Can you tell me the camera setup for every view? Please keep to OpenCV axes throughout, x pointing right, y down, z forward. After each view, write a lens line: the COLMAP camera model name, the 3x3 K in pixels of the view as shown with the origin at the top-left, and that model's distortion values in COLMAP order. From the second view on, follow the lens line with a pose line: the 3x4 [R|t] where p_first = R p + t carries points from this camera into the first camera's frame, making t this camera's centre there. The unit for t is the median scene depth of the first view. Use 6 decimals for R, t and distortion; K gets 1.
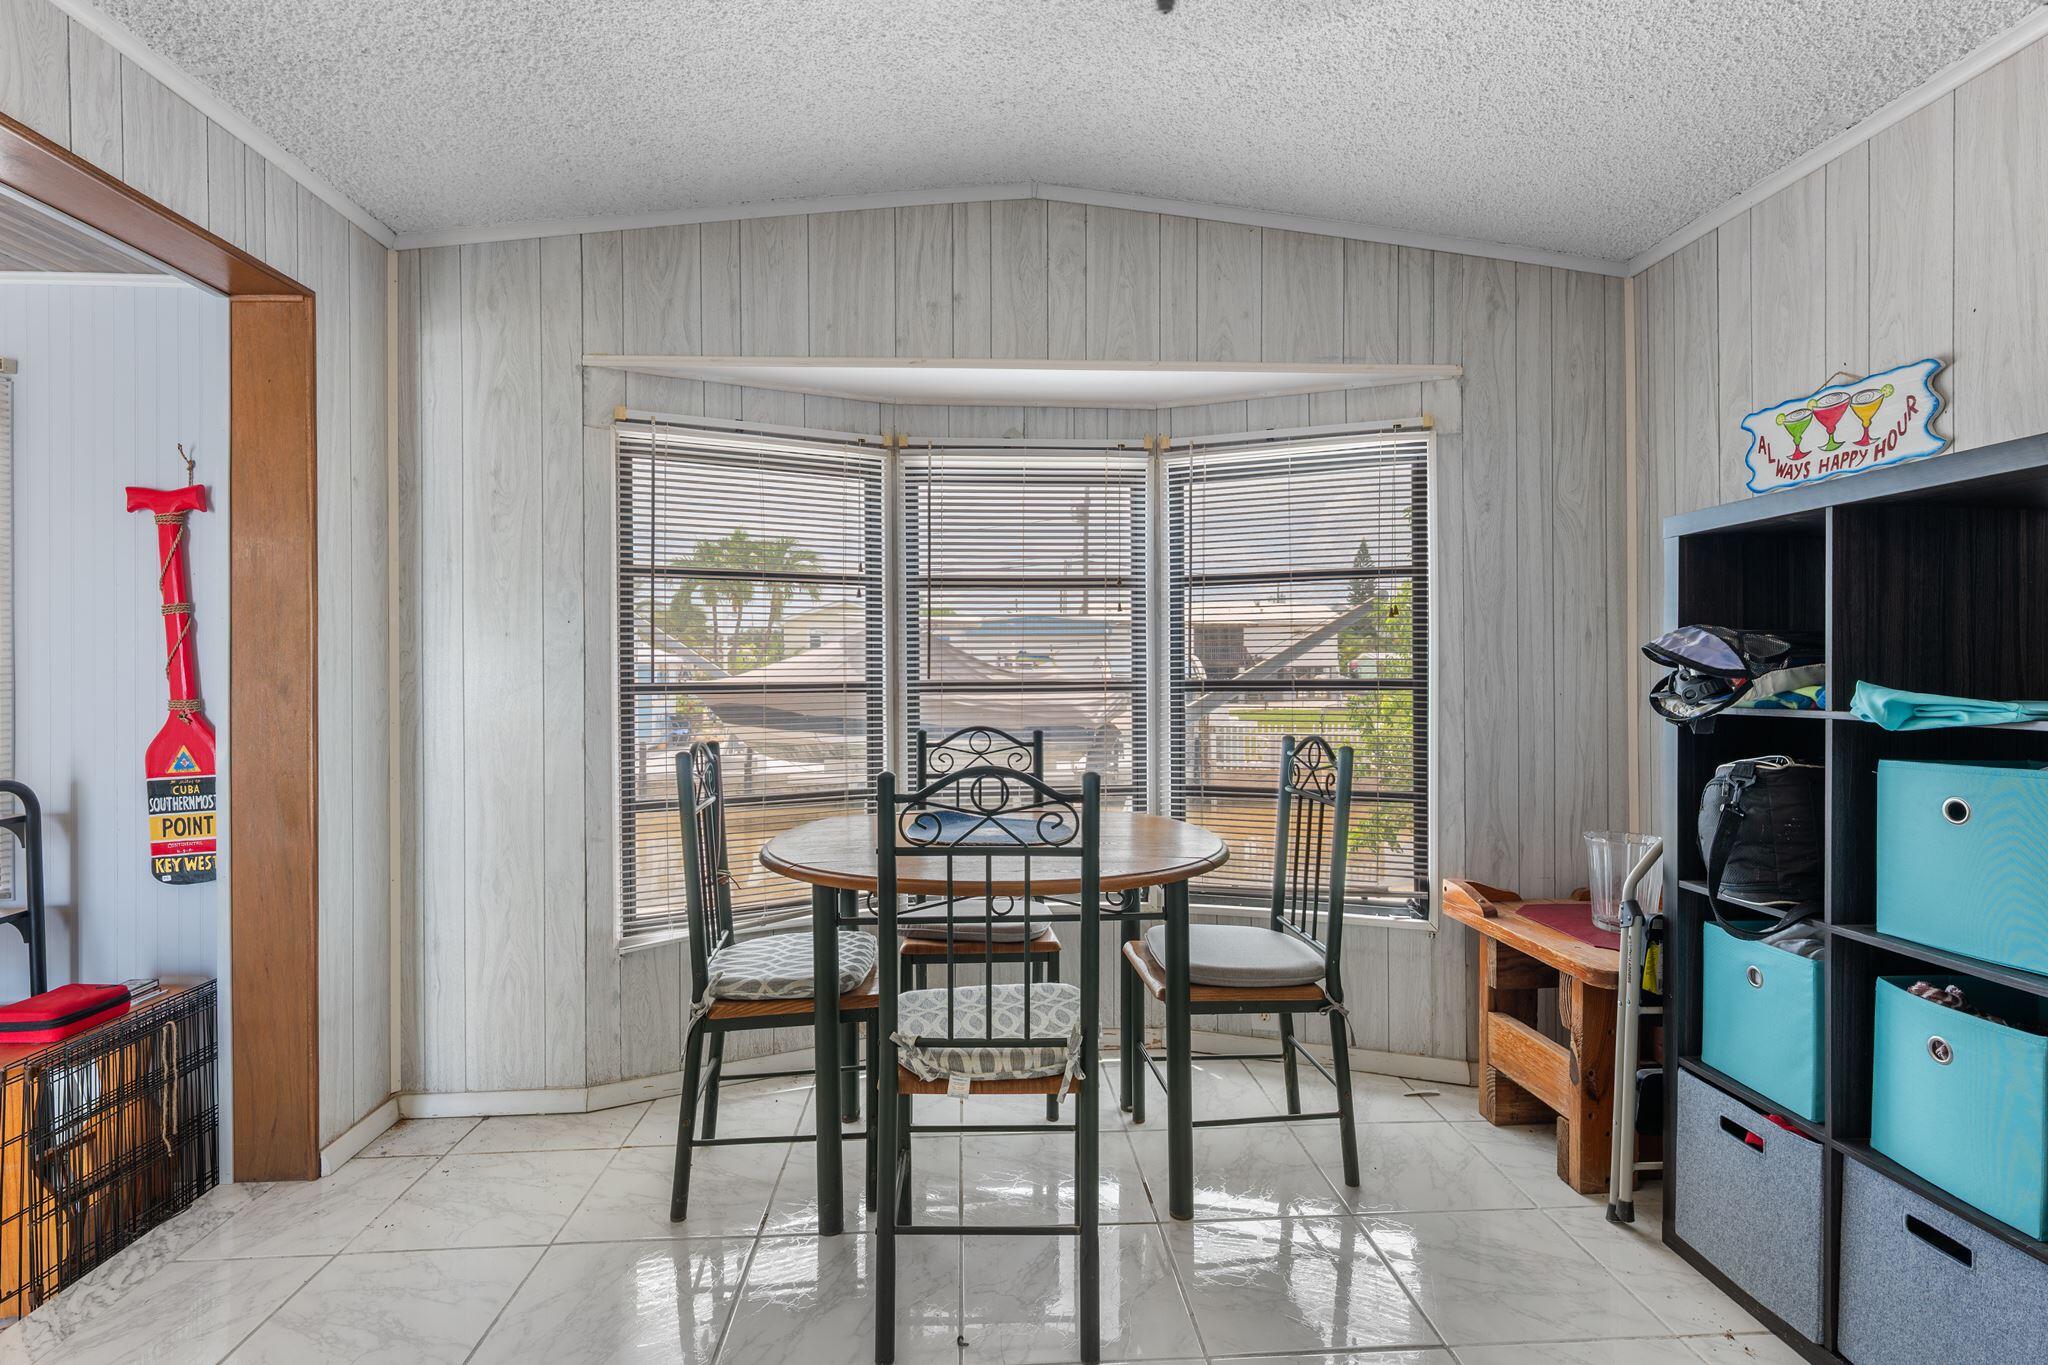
lens RADIAL K [[996.0, 0, 1029.3], [0, 996.0, 668.3], [0, 0, 1]] dist [0.000531, 0.000509]
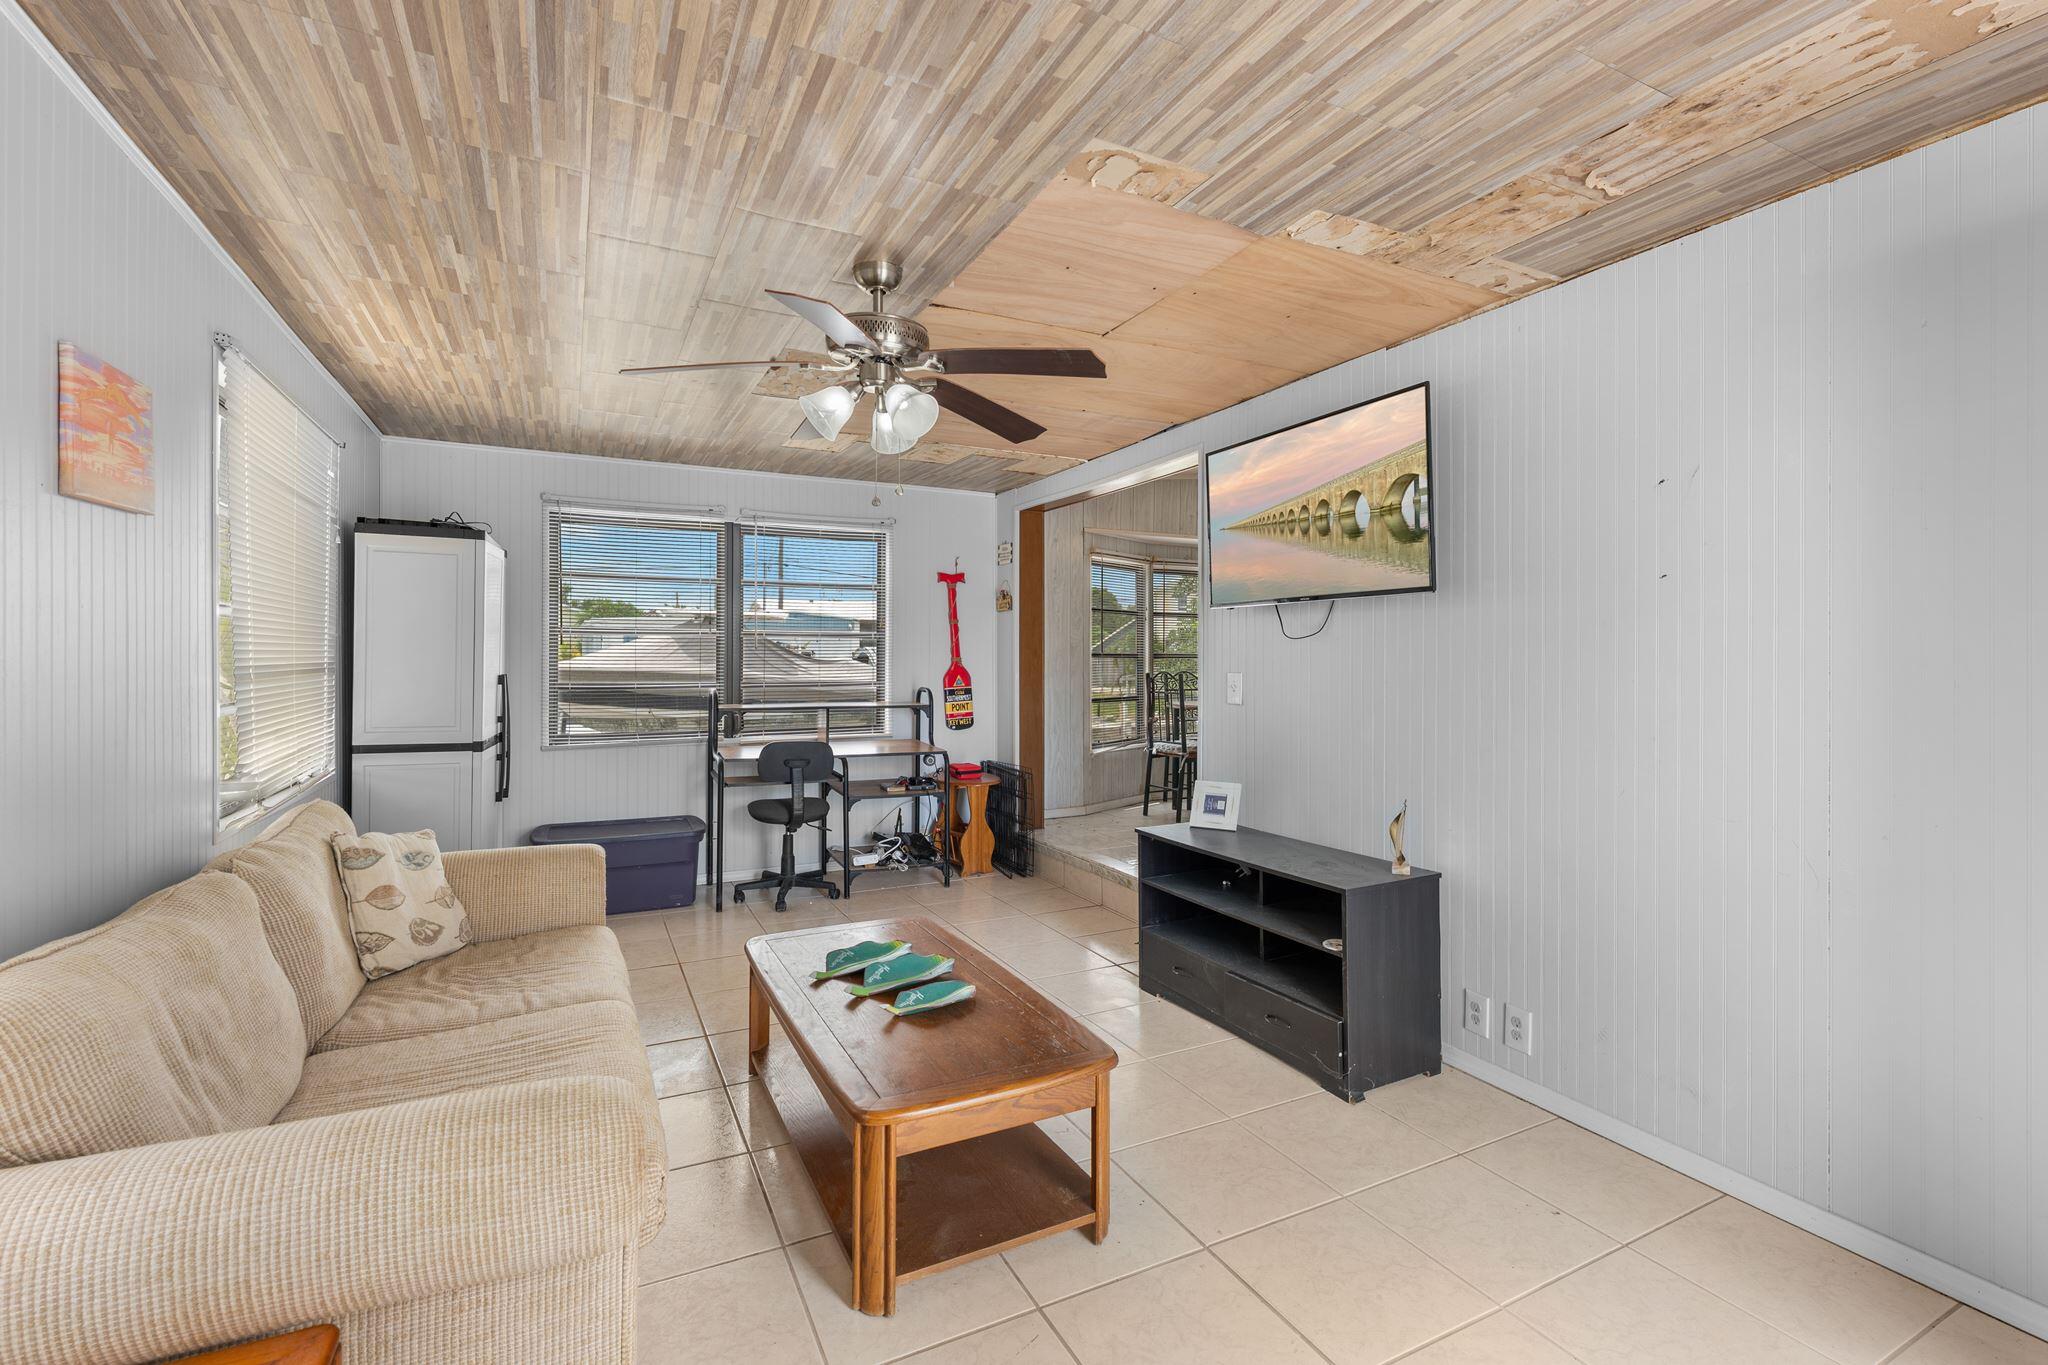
lens RADIAL K [[900.5, 0, 1014.6], [0, 900.5, 668.4], [0, 0, 1]] dist [-0.000858, -0.000242]
pose [[0.915937, 0.001952, 0.401317, -1.601955], [-0.006356, 0.999933, 0.009643, 0.035119], [-0.401272, -0.011383, 0.915888, -1.129734]]
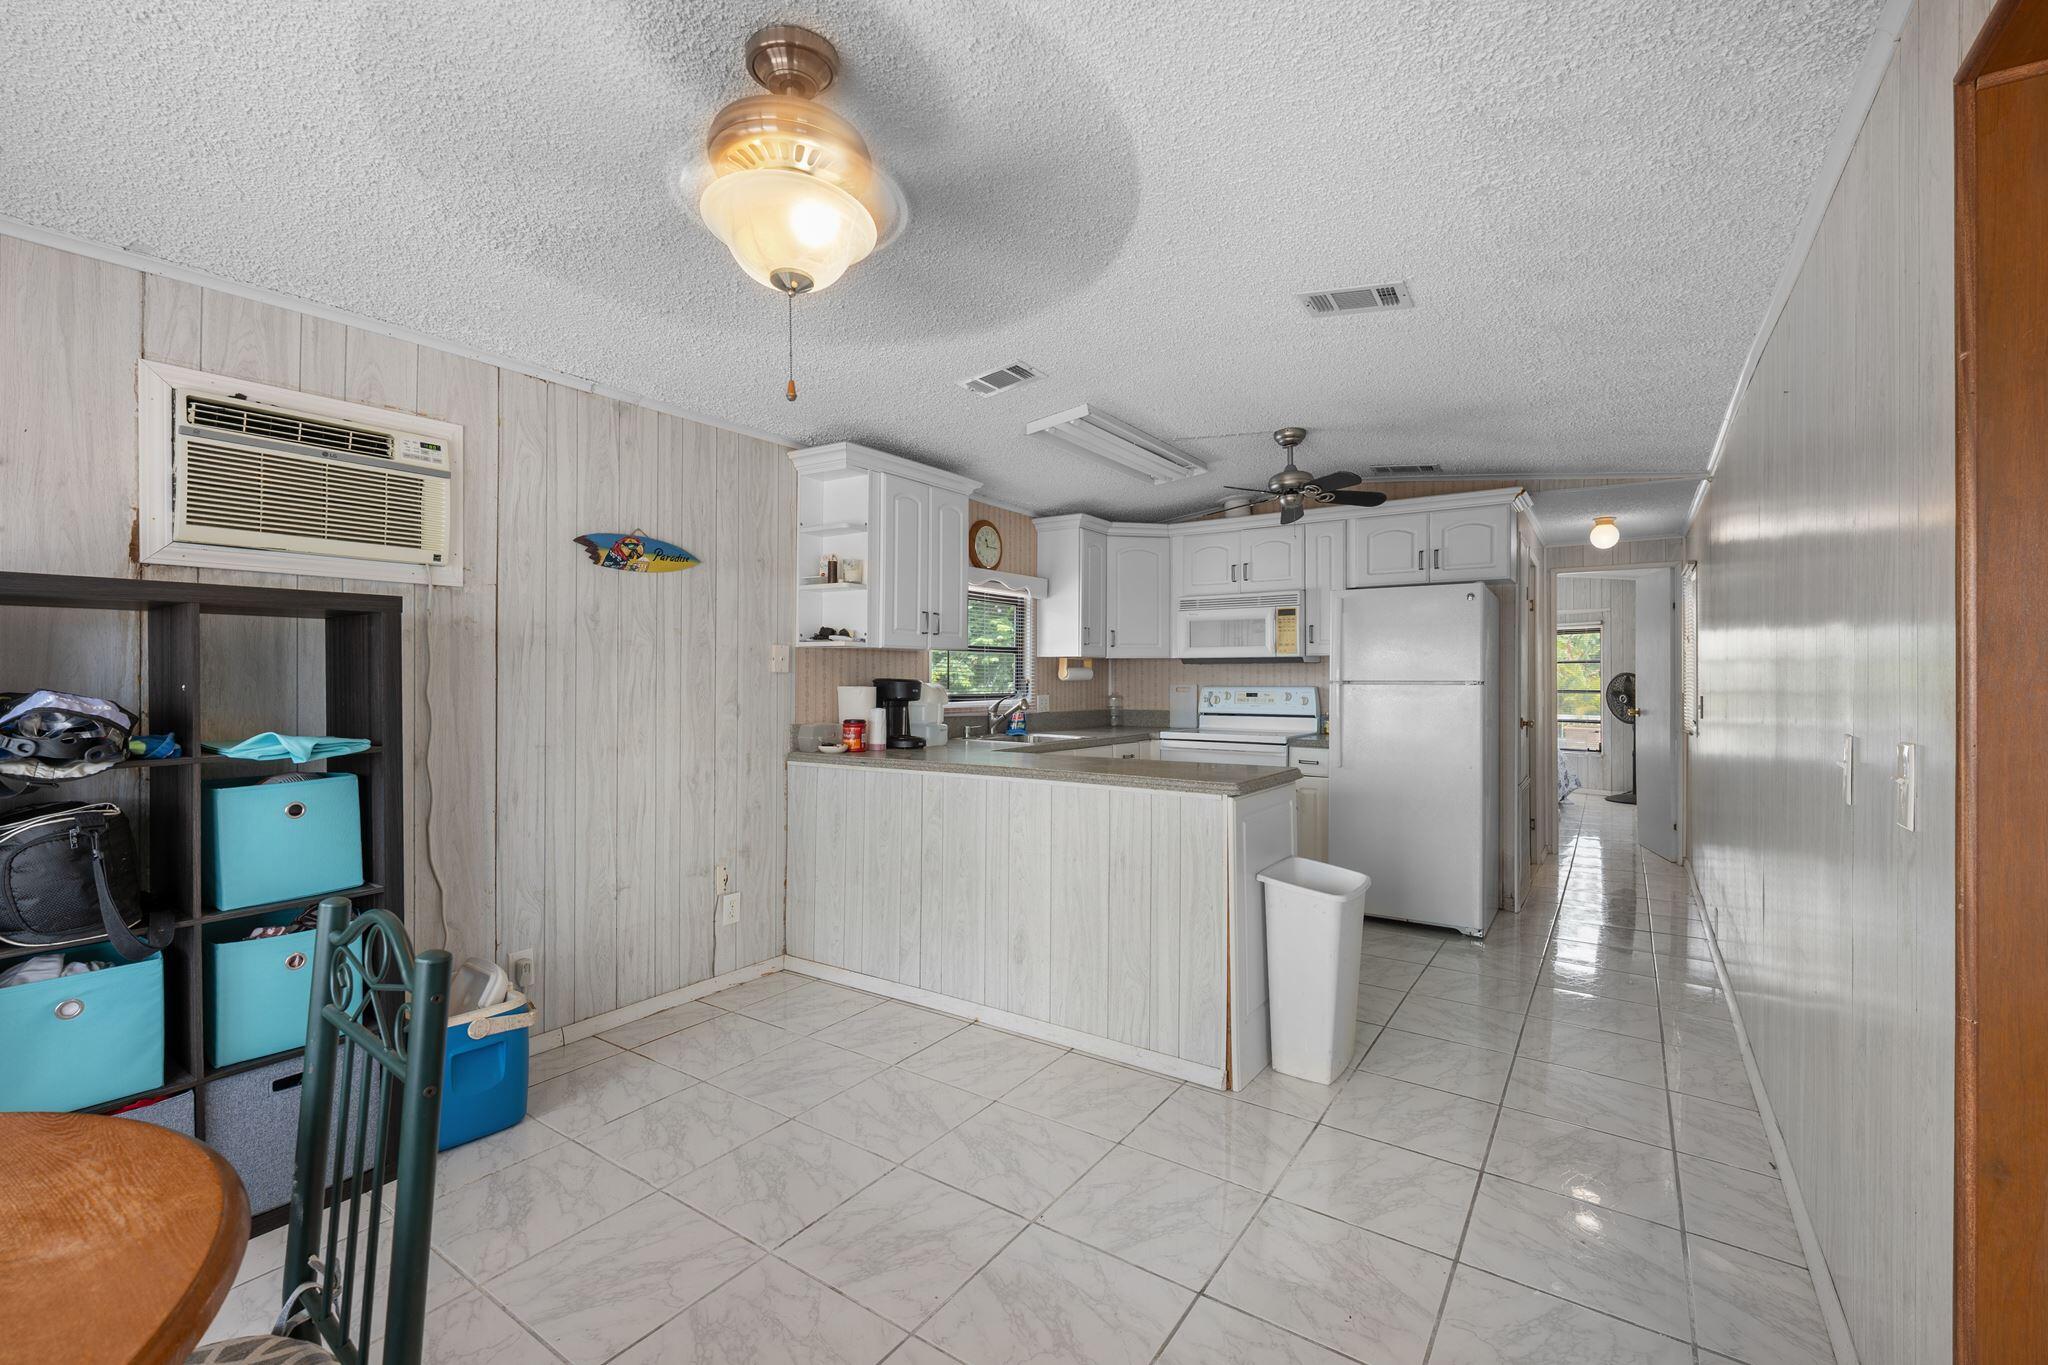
lens RADIAL K [[853.2, 0, 1018.5], [0, 853.2, 682.5], [0, 0, 1]] dist [-0.002327, -0.000858]
pose [[-0.778685, -0.001258, 0.627414, -0.473692], [0.000817, 0.999995, 0.003019, -0.036615], [-0.627415, 0.002864, -0.778680, 0.751779]]
